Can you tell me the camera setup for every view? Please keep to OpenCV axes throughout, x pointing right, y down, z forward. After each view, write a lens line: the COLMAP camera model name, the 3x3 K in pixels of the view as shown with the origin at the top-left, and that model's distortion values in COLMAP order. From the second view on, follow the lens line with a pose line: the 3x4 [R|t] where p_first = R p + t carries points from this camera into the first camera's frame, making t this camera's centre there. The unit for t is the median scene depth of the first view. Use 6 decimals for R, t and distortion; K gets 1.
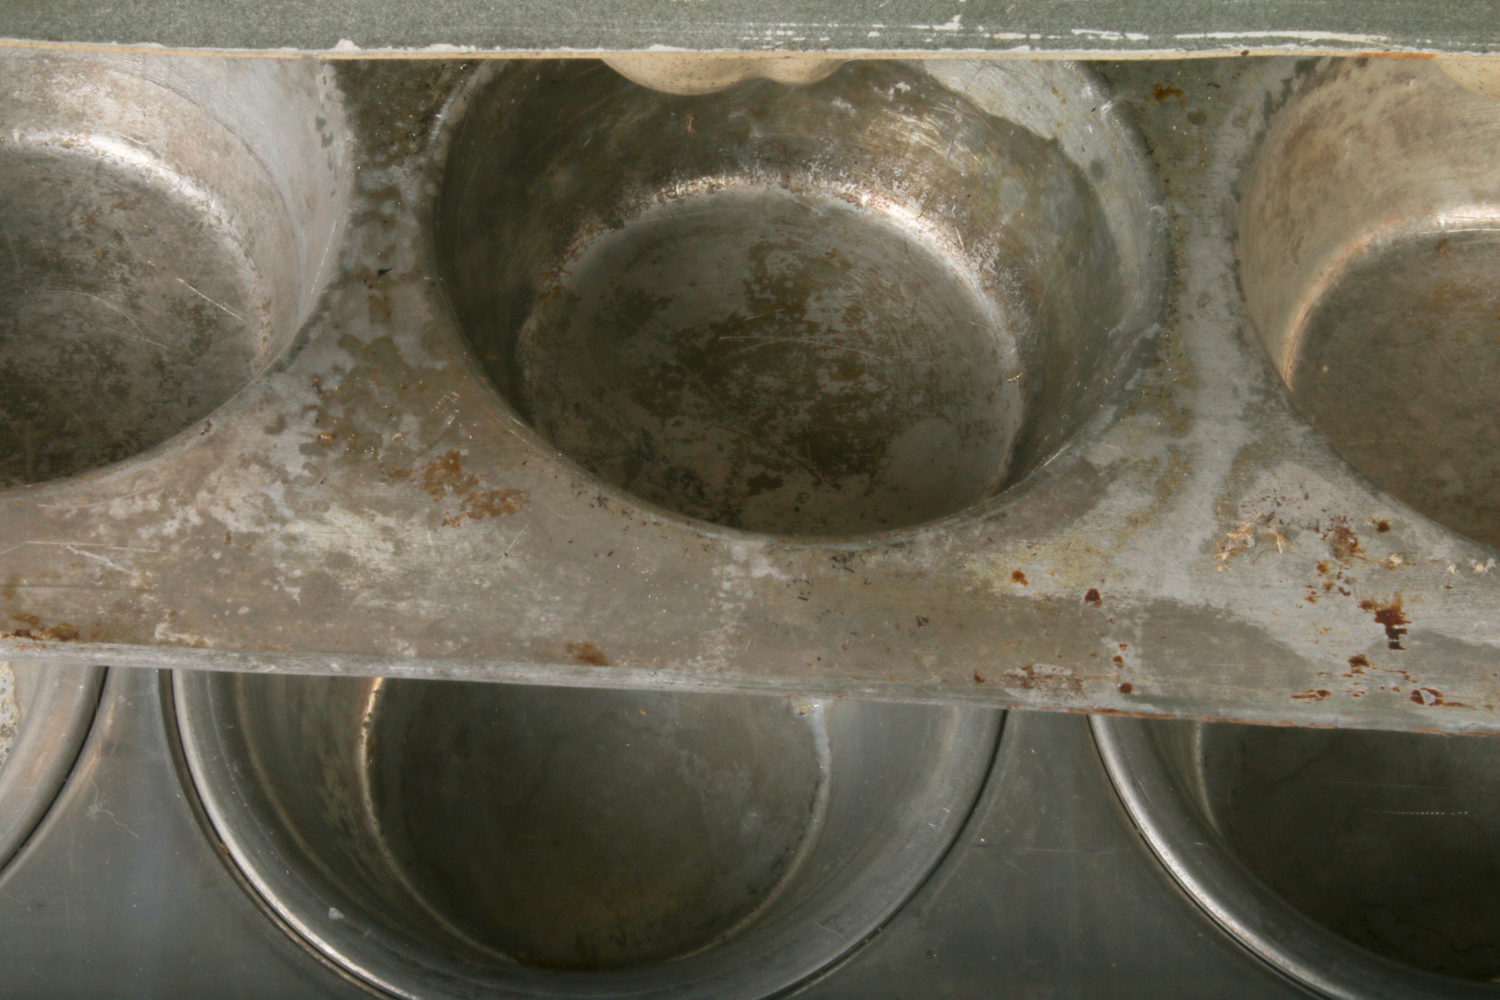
lens RADIAL K [[3590.0, 0, 740.4], [0, 3590.0, 501.2], [0, 0, 1]] dist [0.118904, 0.000000]
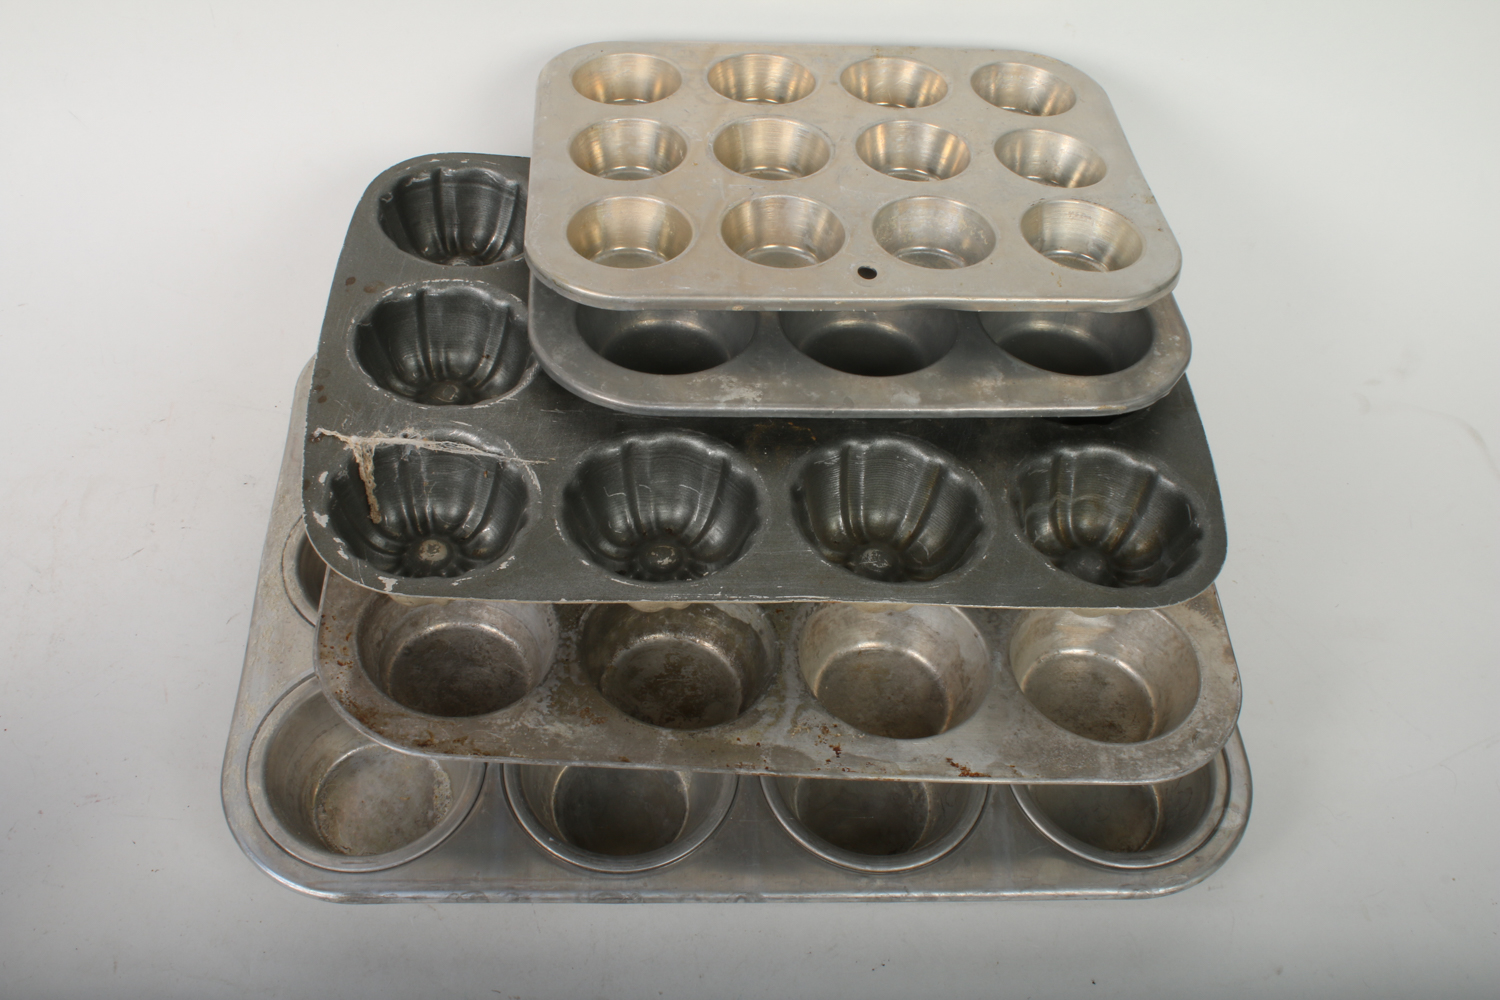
lens RADIAL K [[1642.5, 0, 763.4], [0, 1642.5, 506.5], [0, 0, 1]] dist [-0.106043, 0.000000]
pose [[0.997557, 0.000743, 0.069853, -0.016254], [0.011357, 0.984914, -0.172669, 0.076178], [-0.068928, 0.173041, 0.982500, -0.715621]]
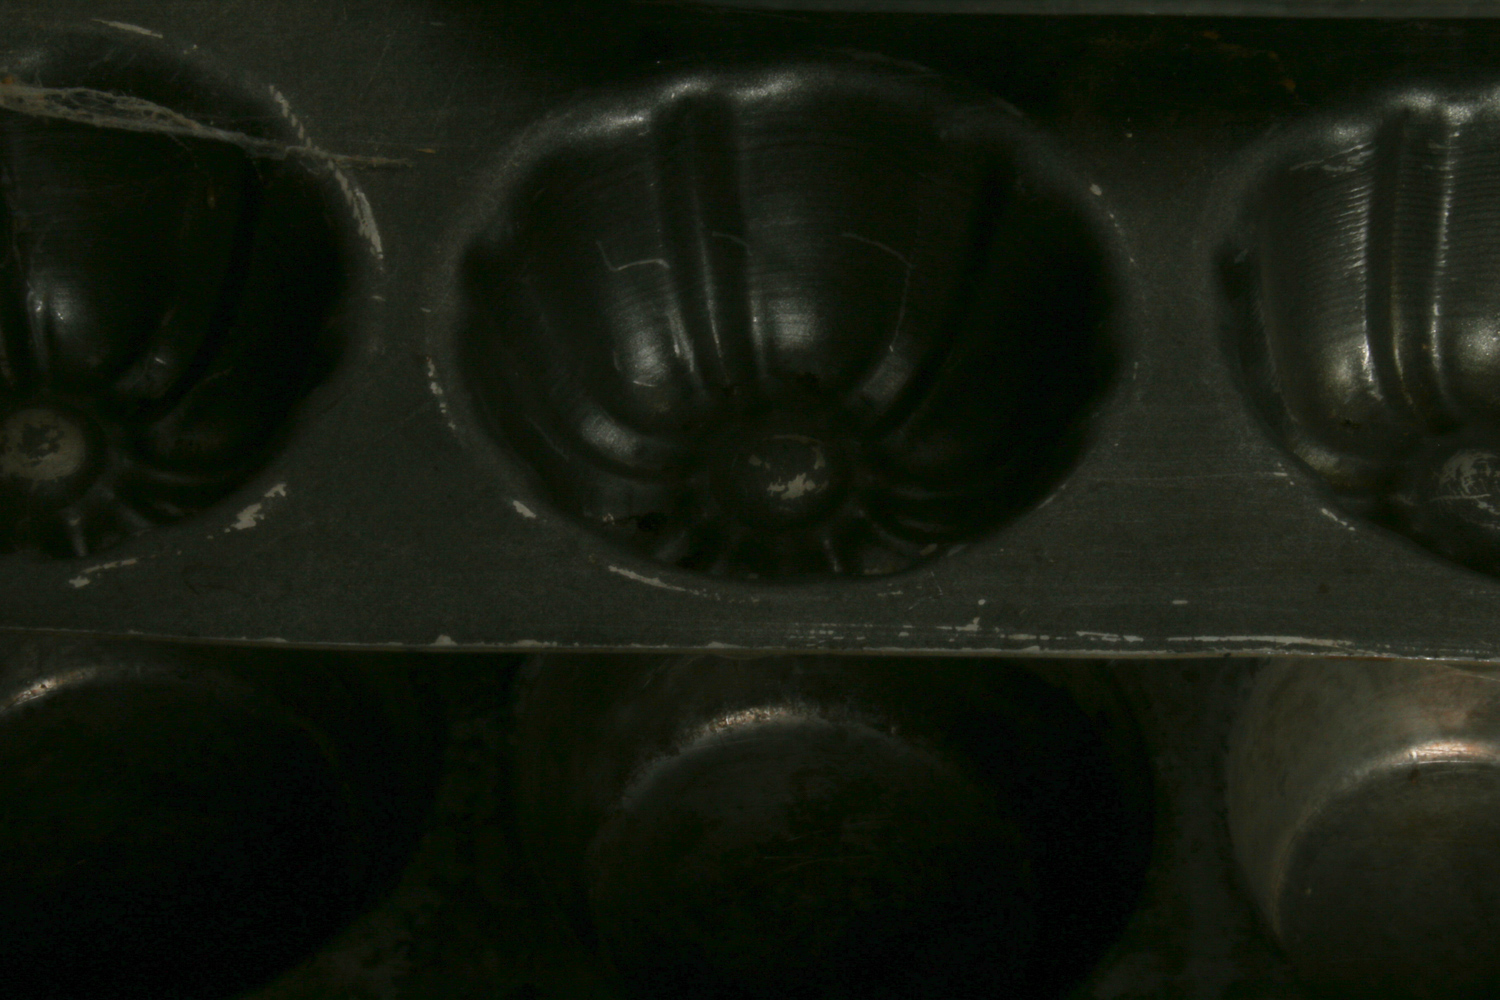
lens RADIAL K [[3590.0, 0, 748.5], [0, 3590.0, 511.2], [0, 0, 1]] dist [0.118904, 0.000000]
pose [[0.999935, 0.009644, -0.006033, -0.005538], [-0.010111, 0.996498, -0.083004, -0.067901], [0.005211, 0.083059, 0.996531, -0.135155]]
